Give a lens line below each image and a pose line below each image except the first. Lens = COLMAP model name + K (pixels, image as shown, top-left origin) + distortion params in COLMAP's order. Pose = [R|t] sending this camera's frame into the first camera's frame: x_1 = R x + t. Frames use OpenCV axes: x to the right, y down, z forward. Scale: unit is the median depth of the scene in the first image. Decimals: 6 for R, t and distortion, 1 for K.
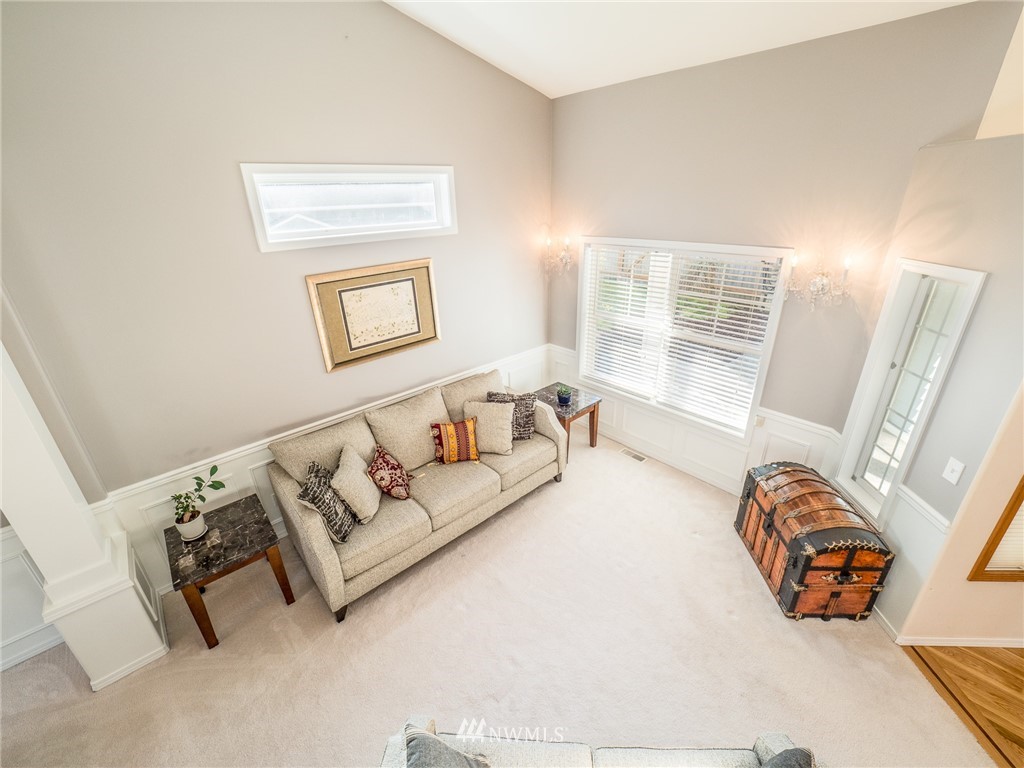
lens RADIAL K [[423.5, 0, 512.4], [0, 423.5, 375.5], [0, 0, 1]] dist [-0.000385, -0.000093]
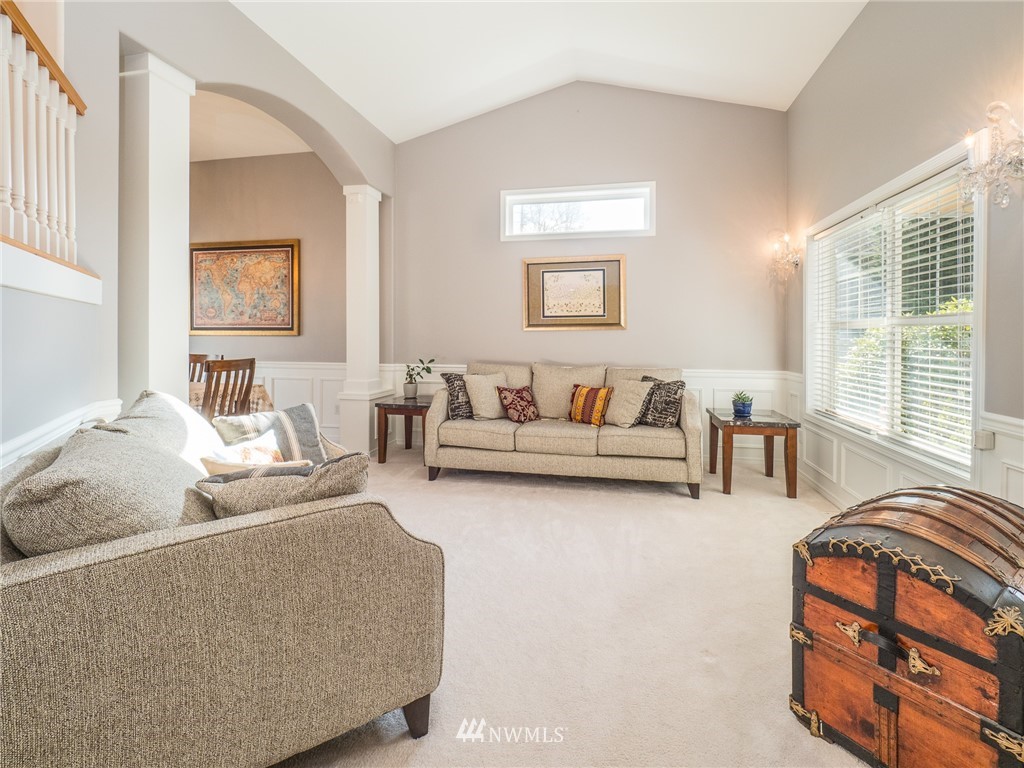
lens RADIAL K [[440.5, 0, 533.7], [0, 440.5, 334.9], [0, 0, 1]] dist [-0.003979, -0.000098]
pose [[0.604178, 0.028619, -0.796335, 0.647438], [-0.329173, 0.919065, -0.216713, 0.279187], [0.725682, 0.393065, 0.564699, 0.228915]]
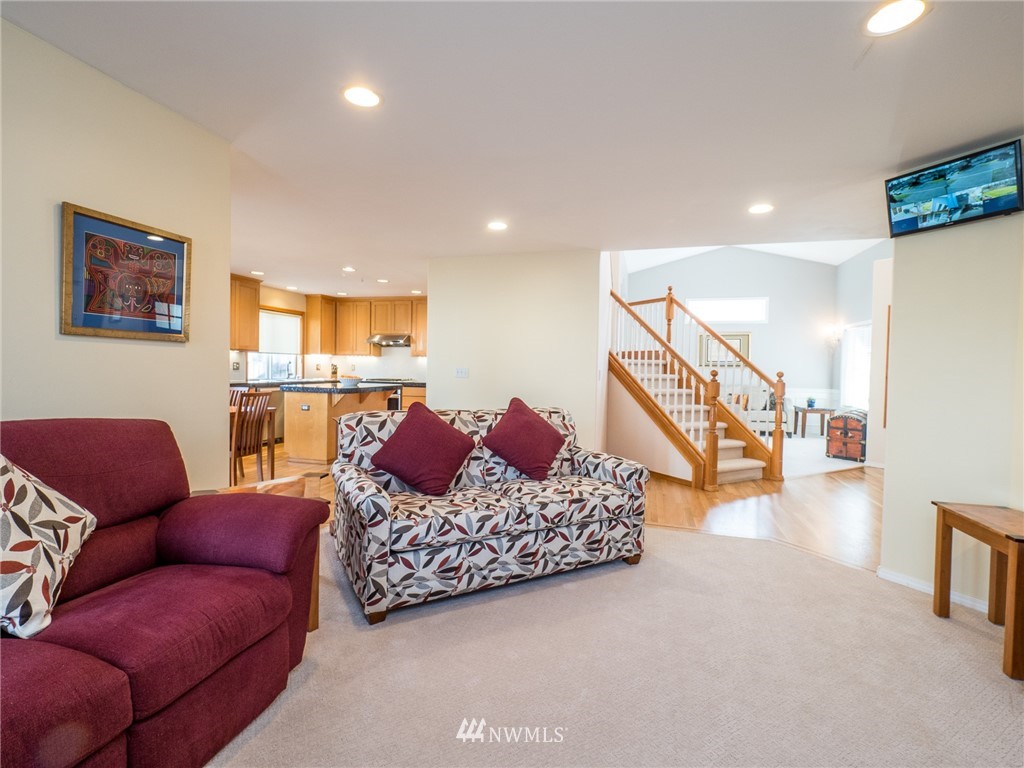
lens RADIAL K [[472.8, 0, 515.5], [0, 472.8, 377.3], [0, 0, 1]] dist [-0.001915, -0.000217]
pose [[0.528271, 0.059099, -0.847017, 1.431726], [-0.363487, 0.917282, -0.162700, 0.910232], [0.767338, 0.393829, 0.506055, -1.327322]]
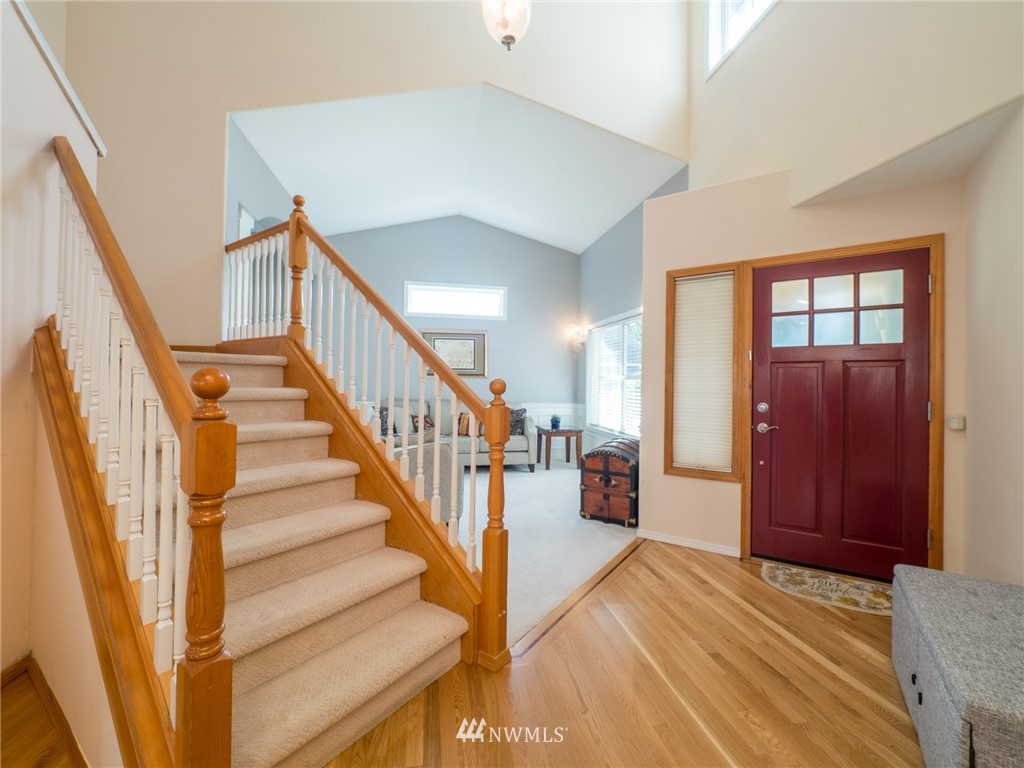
lens RADIAL K [[423.5, 0, 512.4], [0, 423.5, 375.5], [0, 0, 1]] dist [-0.000385, -0.000093]
pose [[0.855301, 0.034040, -0.517012, 0.882354], [-0.240237, 0.910152, -0.337503, 0.509171], [0.459071, 0.412873, 0.786632, -0.324283]]
